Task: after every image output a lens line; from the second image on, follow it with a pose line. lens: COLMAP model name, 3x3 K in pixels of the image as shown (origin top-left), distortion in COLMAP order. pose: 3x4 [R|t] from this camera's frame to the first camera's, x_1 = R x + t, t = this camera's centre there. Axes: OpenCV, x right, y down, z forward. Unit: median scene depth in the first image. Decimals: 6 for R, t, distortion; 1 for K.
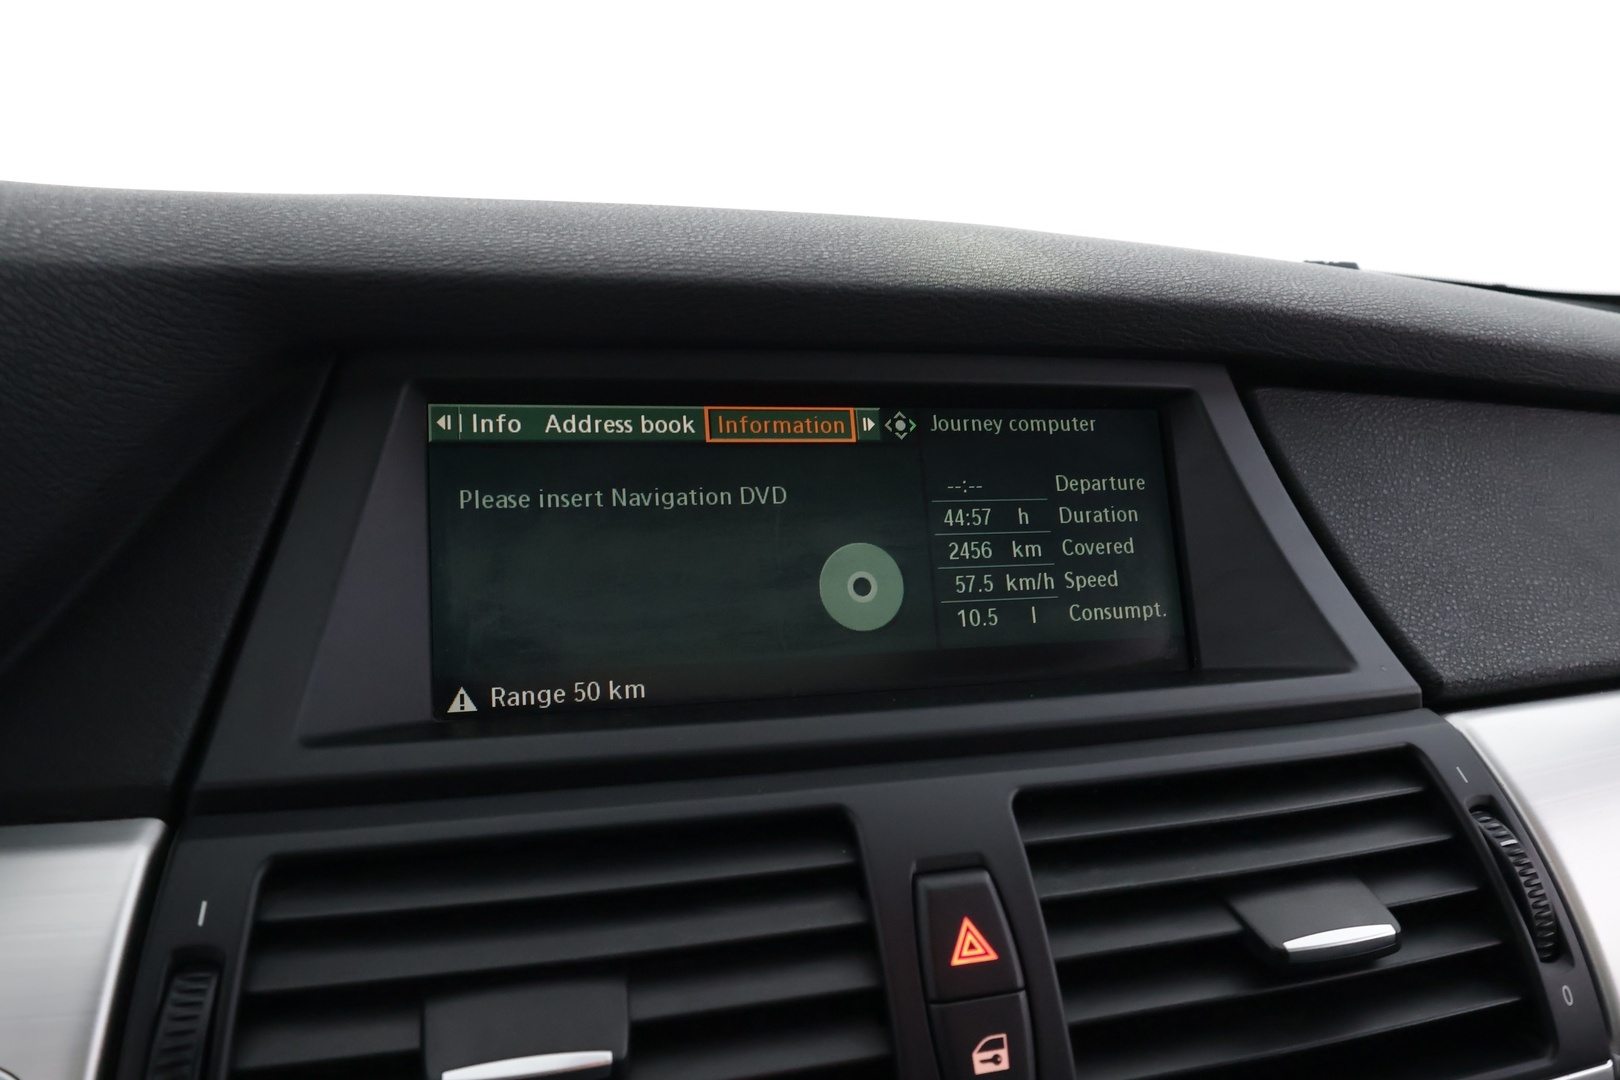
lens RADIAL K [[1145.6, 0, 816.9], [0, 1145.6, 549.5], [0, 0, 1]] dist [0.017505, 0.012664]
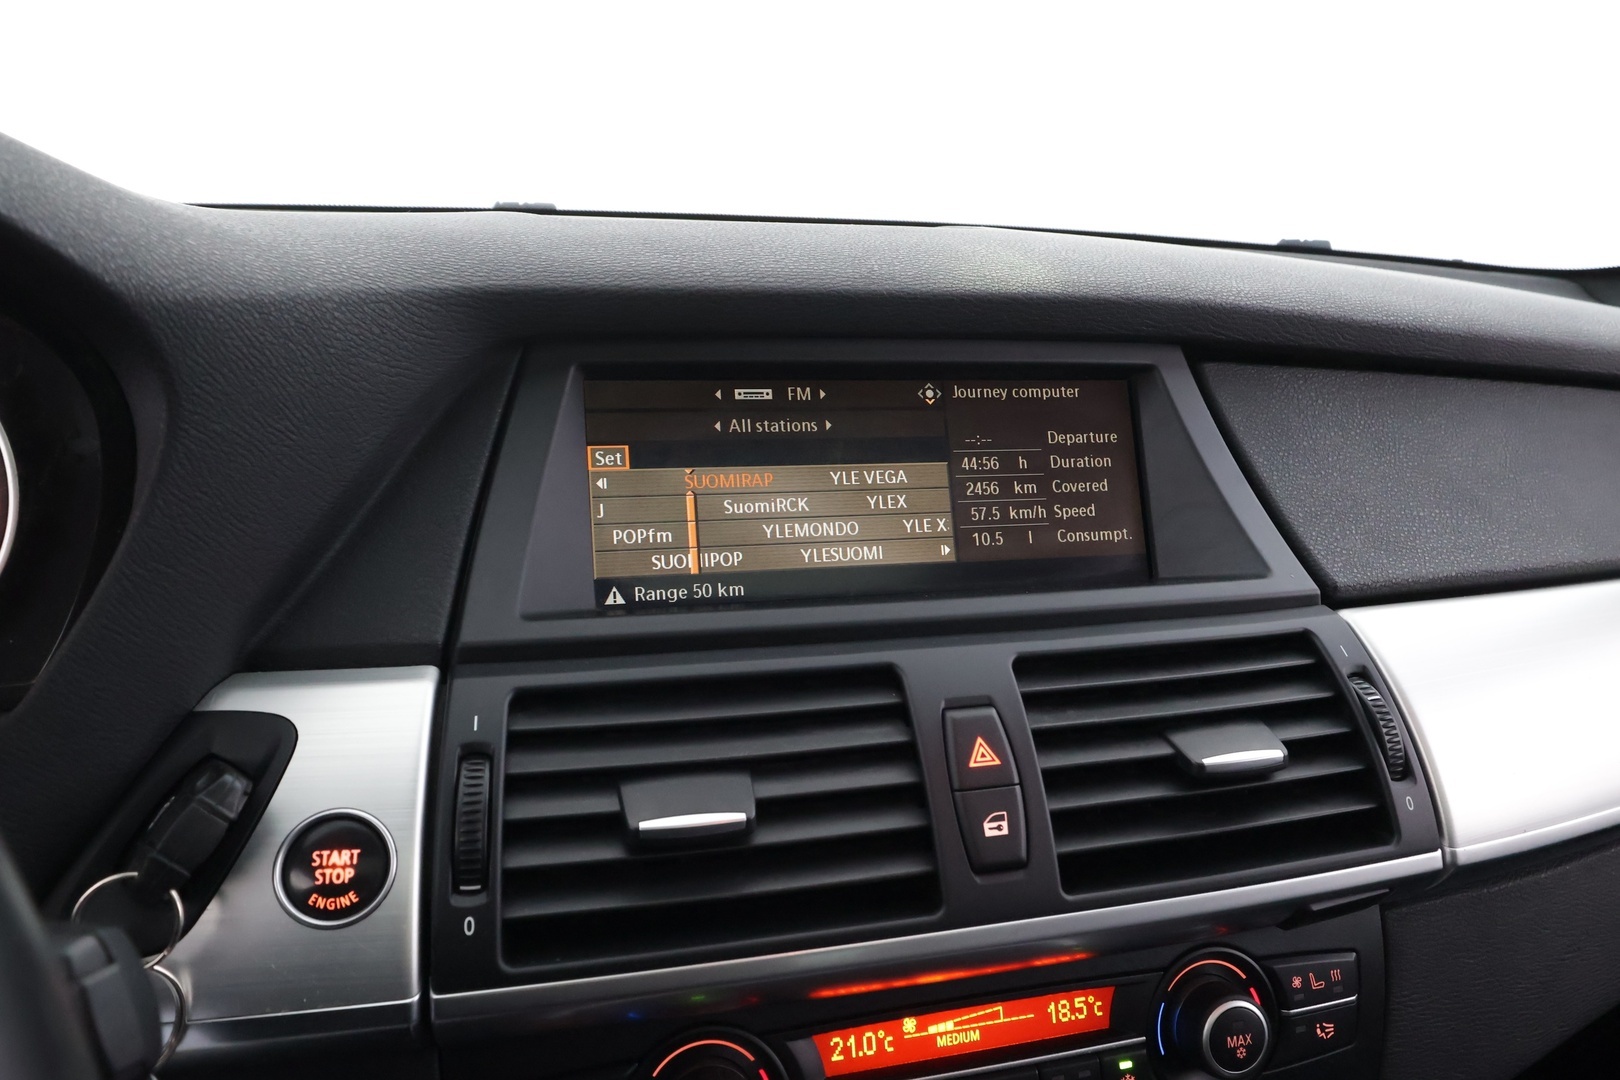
lens RADIAL K [[1145.6, 0, 815.3], [0, 1145.6, 545.4], [0, 0, 1]] dist [0.017505, 0.012664]
pose [[0.999951, -0.002003, -0.009650, -0.052858], [0.002334, 0.999405, 0.034412, 0.023281], [0.009575, -0.034433, 0.999361, -0.371754]]
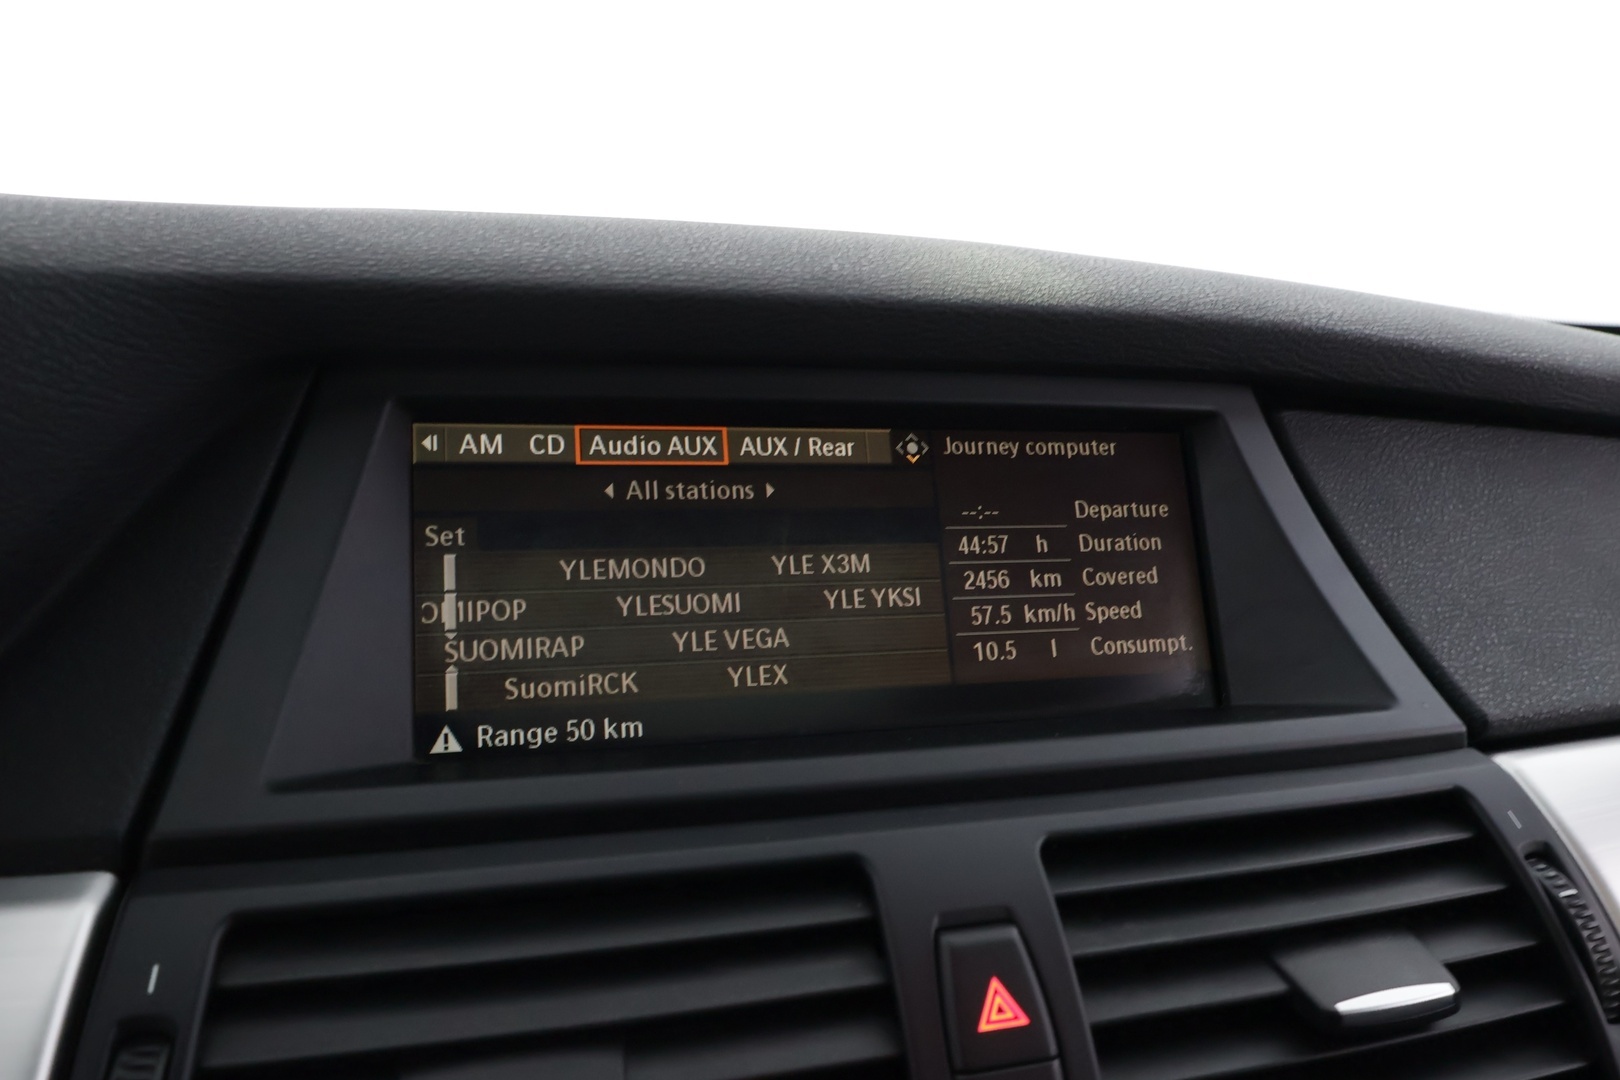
lens RADIAL K [[1145.6, 0, 815.9], [0, 1145.6, 553.2], [0, 0, 1]] dist [0.017505, 0.012664]
pose [[0.999980, 0.000115, 0.006397, -0.014844], [0.000065, 0.999602, -0.028211, 0.006162], [-0.006397, 0.028211, 0.999582, 0.062104]]
